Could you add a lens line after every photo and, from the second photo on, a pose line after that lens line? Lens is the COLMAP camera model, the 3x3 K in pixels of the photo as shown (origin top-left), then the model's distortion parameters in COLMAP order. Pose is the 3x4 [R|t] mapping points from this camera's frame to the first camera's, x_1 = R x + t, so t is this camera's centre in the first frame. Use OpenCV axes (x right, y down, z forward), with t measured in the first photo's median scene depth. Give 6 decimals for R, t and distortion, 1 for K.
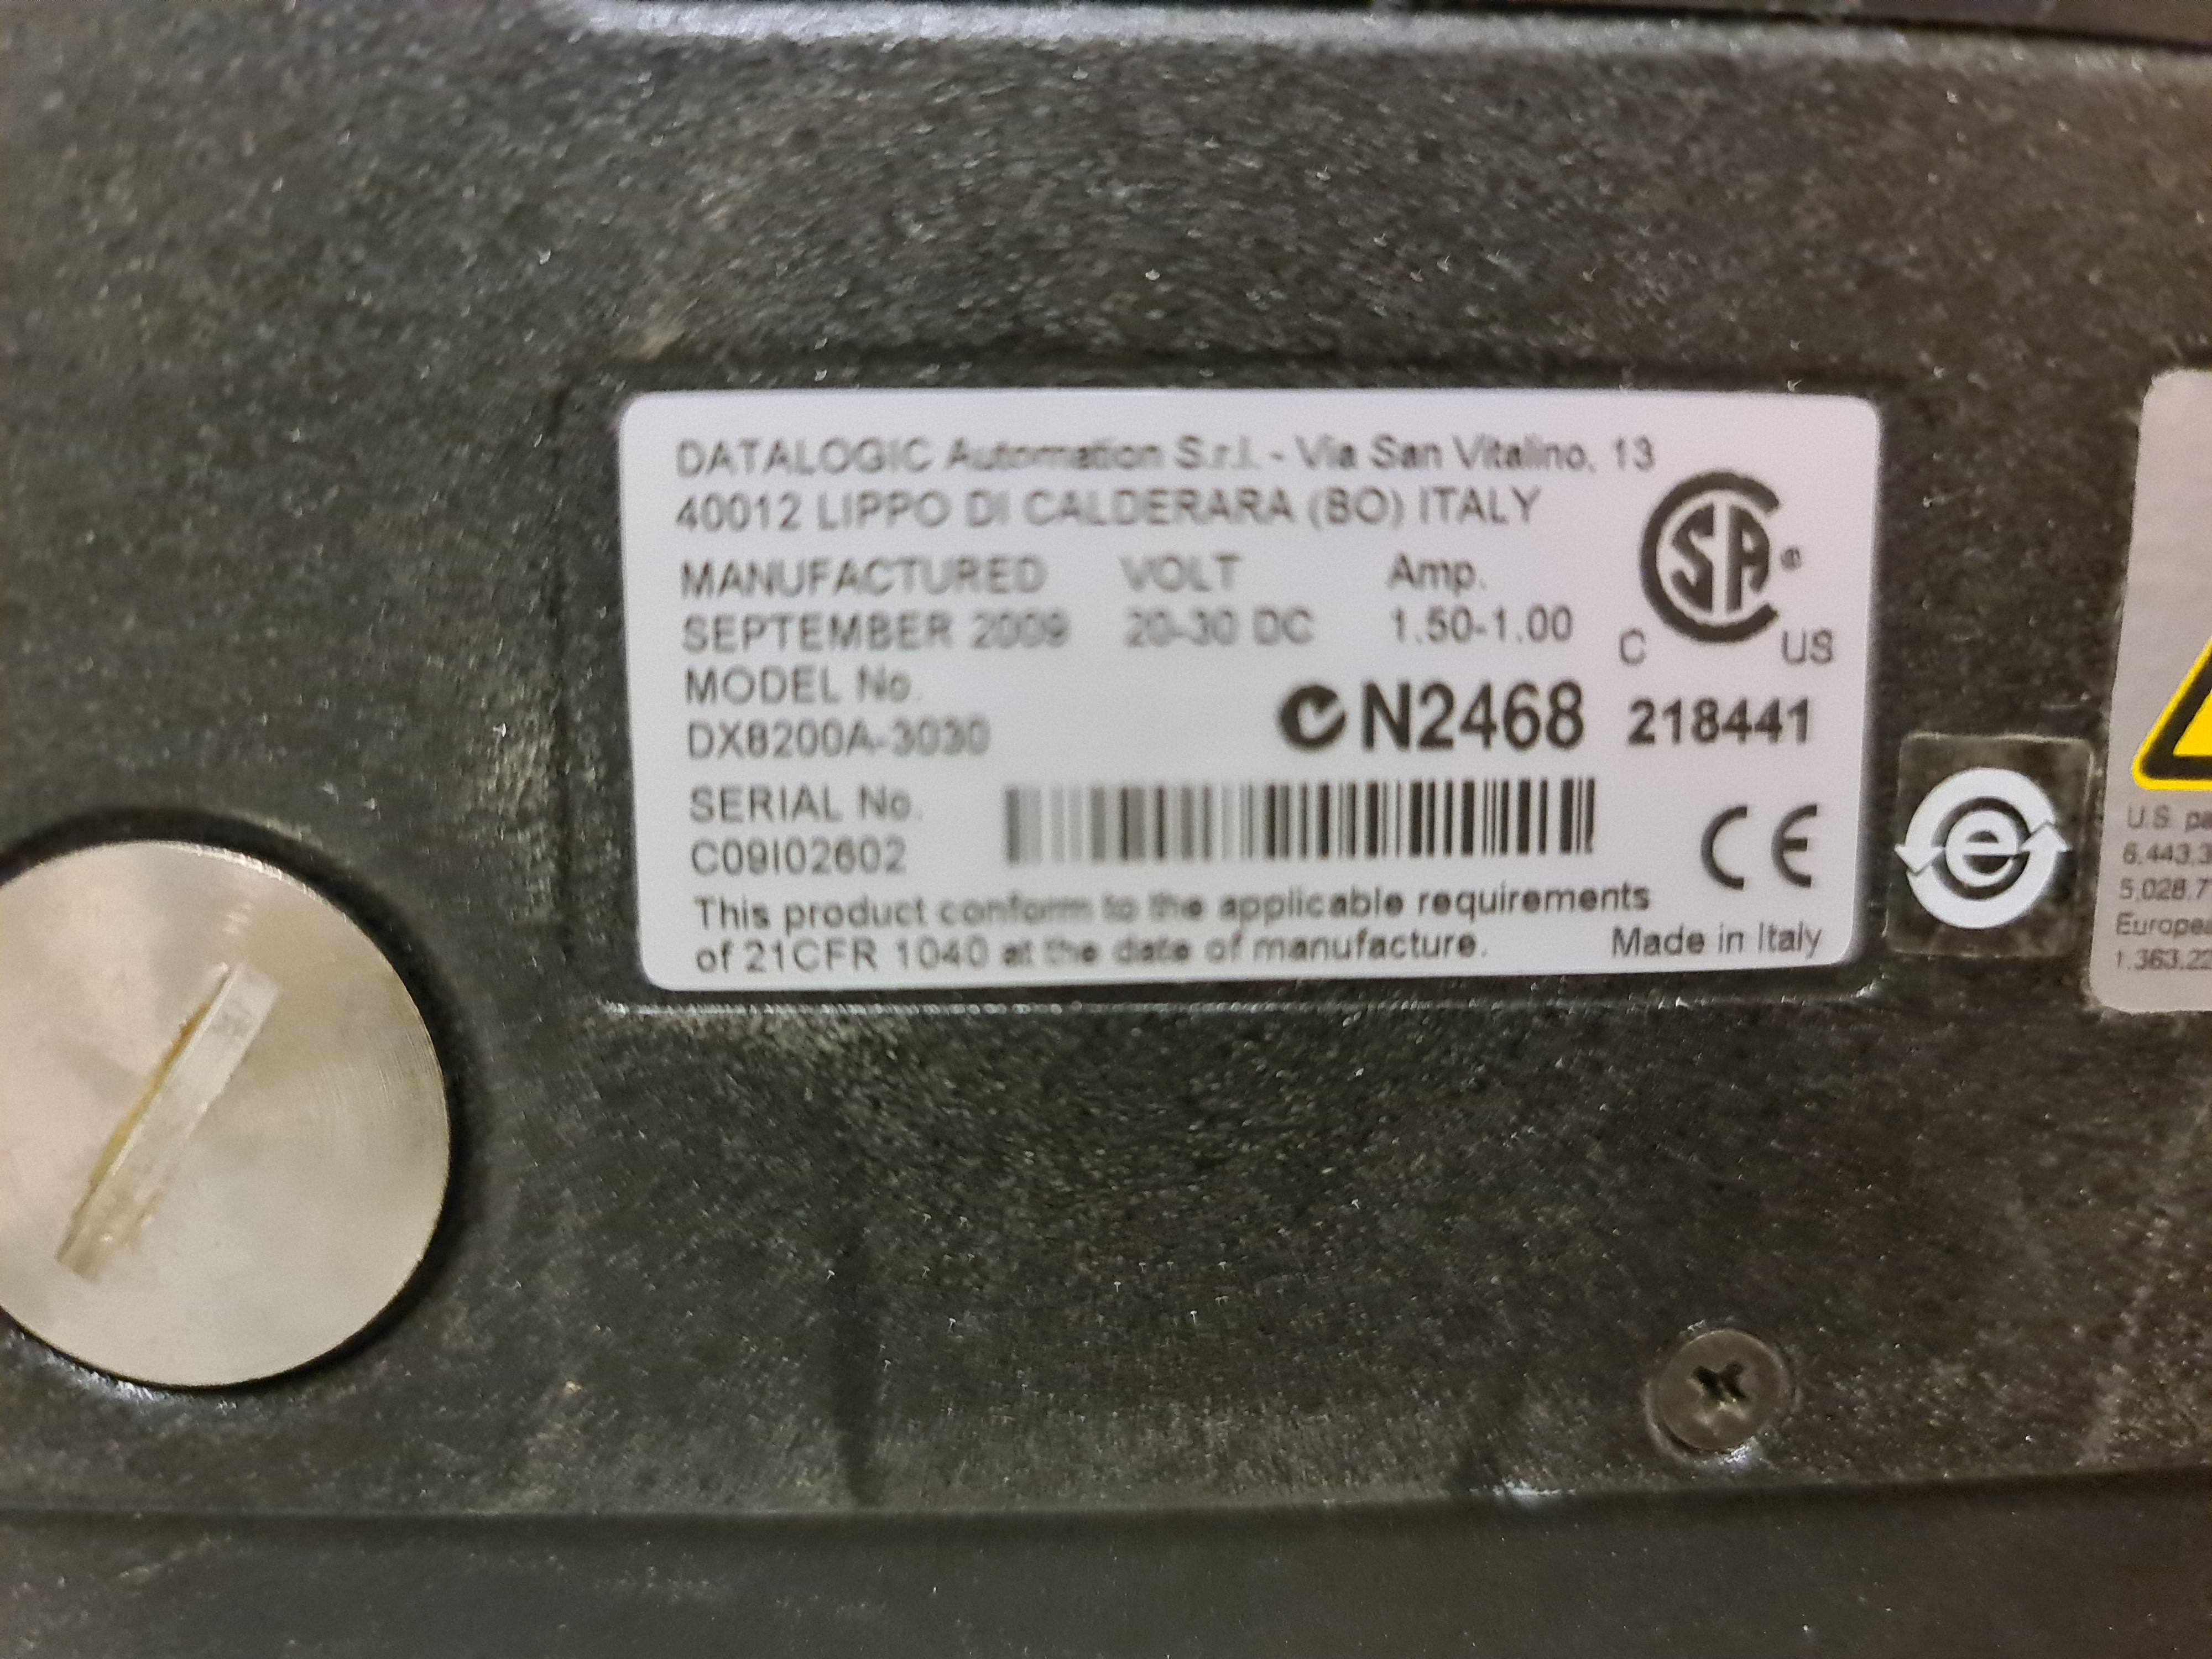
lens RADIAL K [[1678.6, 0, 1106.0], [0, 1678.6, 829.5], [0, 0, 1]] dist [-0.117222, 0.081538]
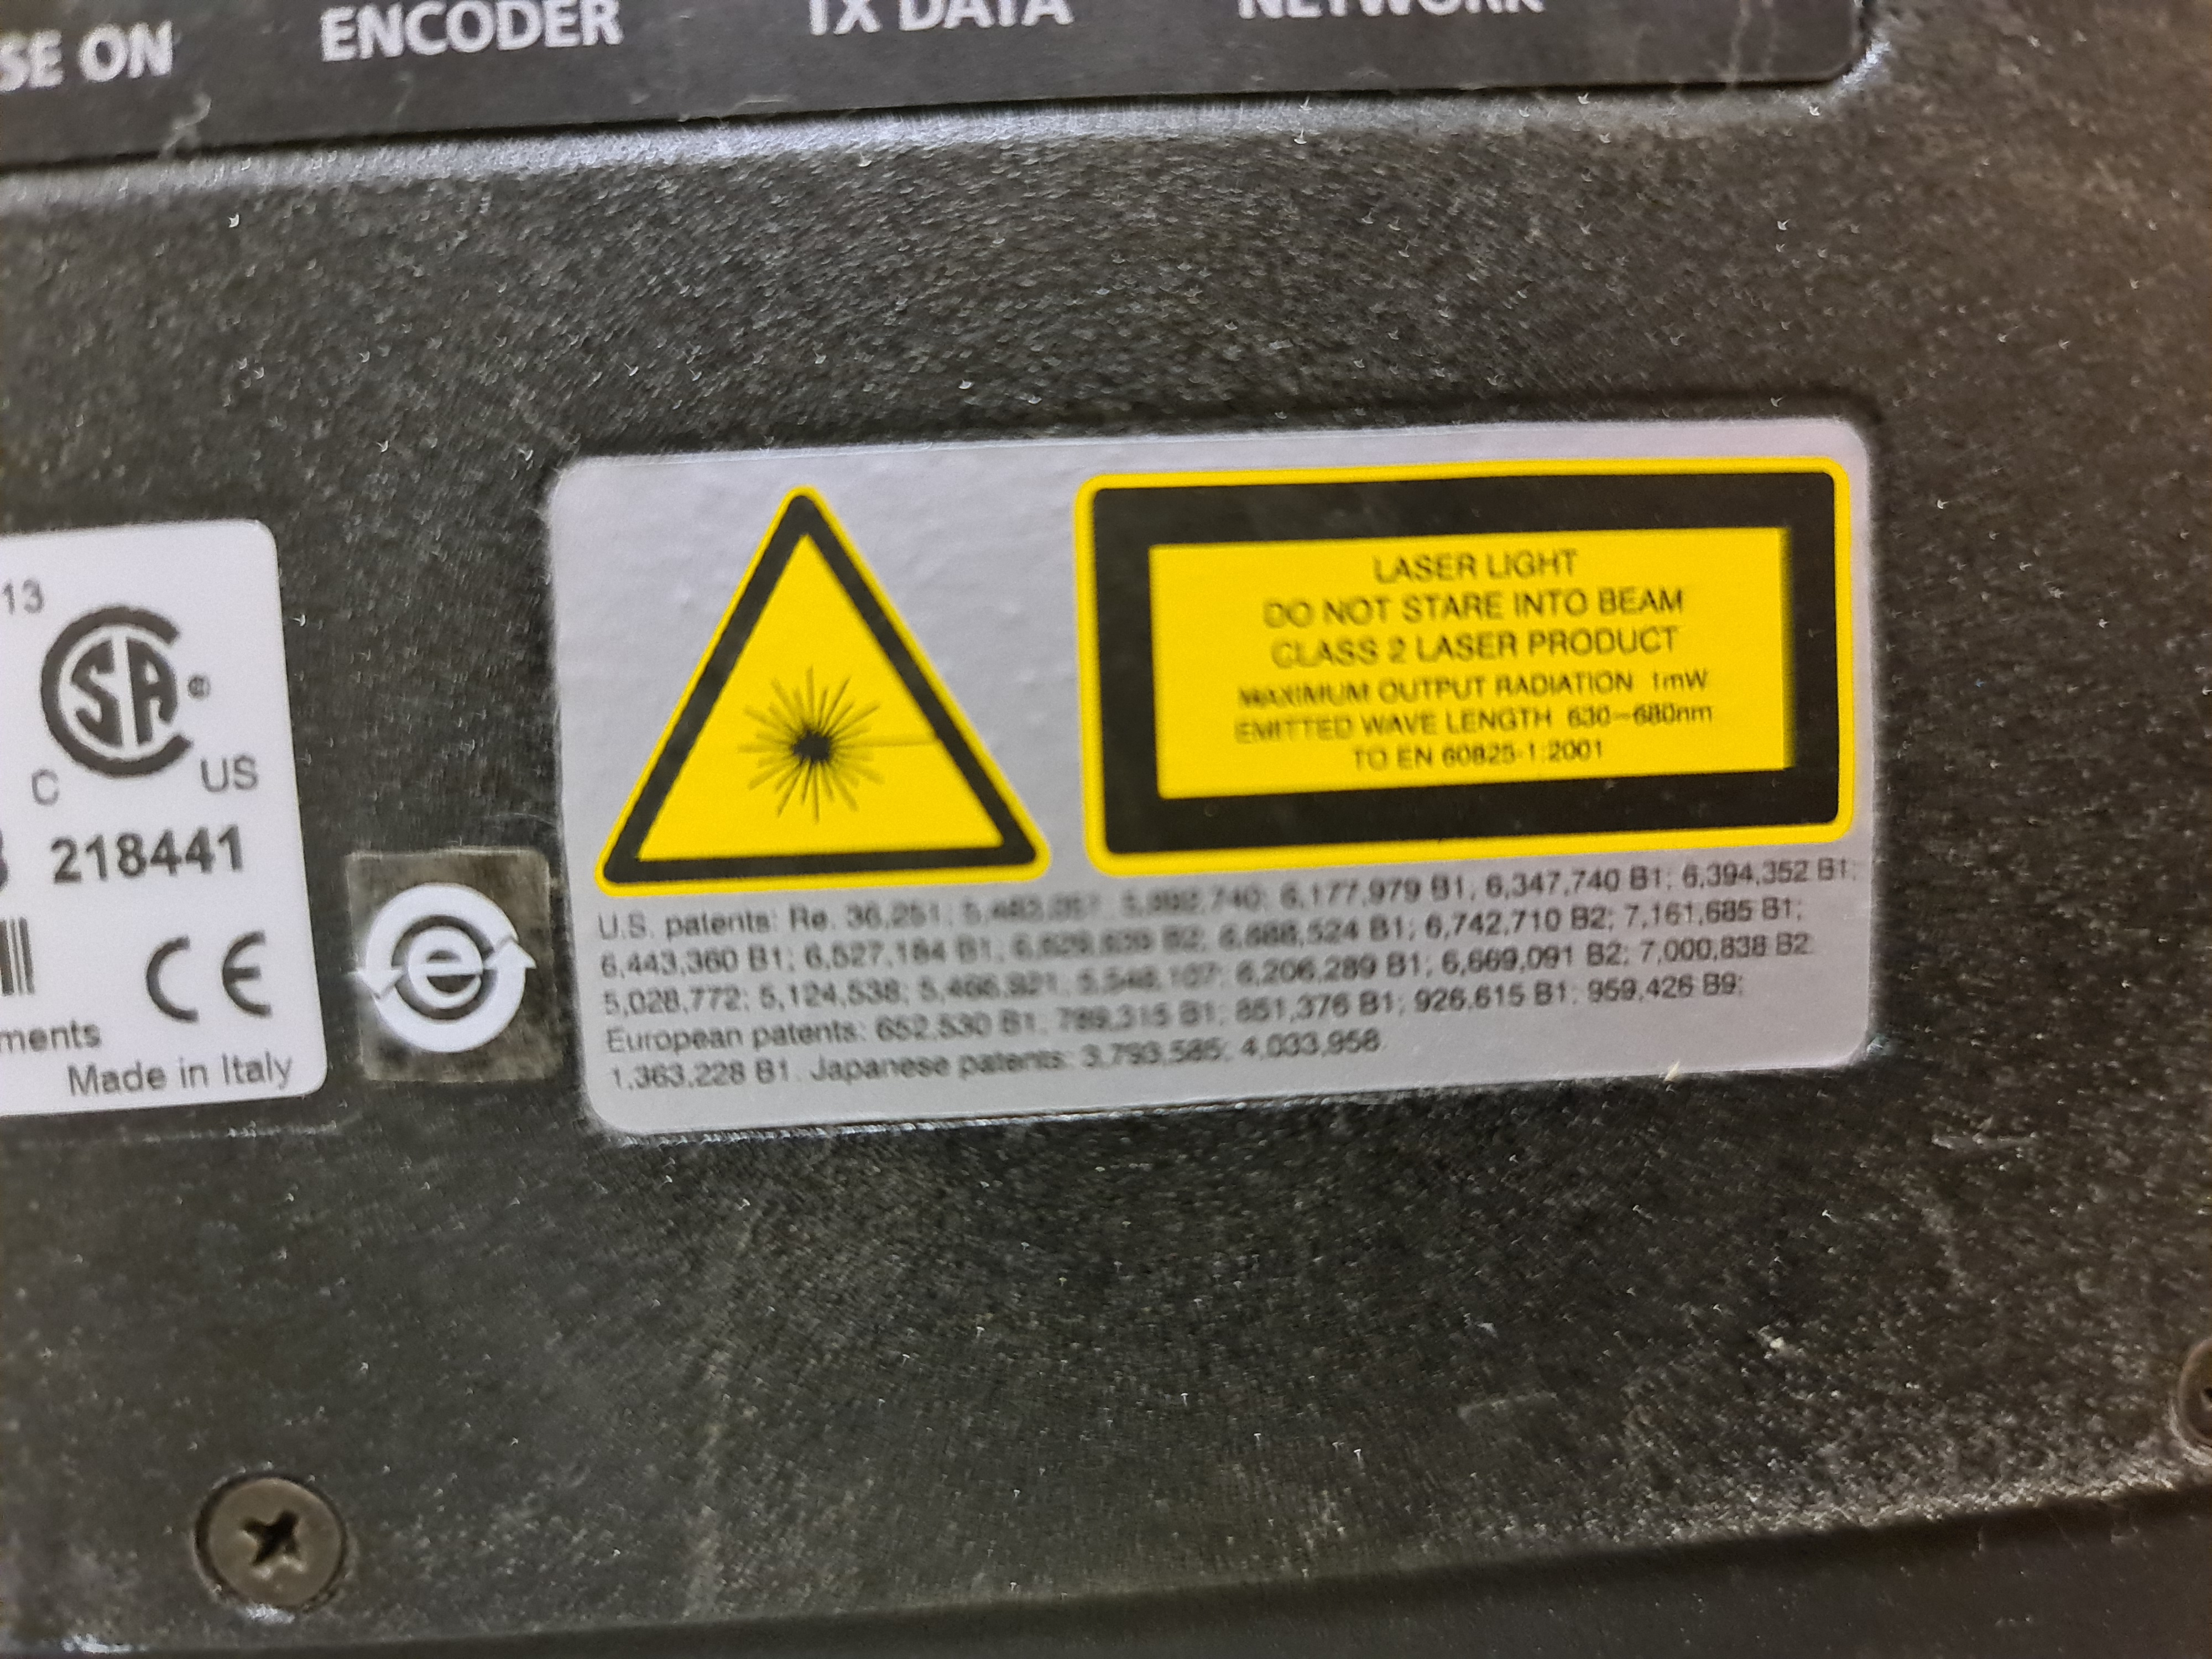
lens RADIAL K [[1678.6, 0, 1106.0], [0, 1678.6, 829.5], [0, 0, 1]] dist [-0.117222, 0.081538]
pose [[0.997742, -0.057714, -0.034352, 0.966585], [0.055761, 0.996909, -0.055341, 0.005698], [0.037440, 0.053300, 0.997876, 0.043361]]
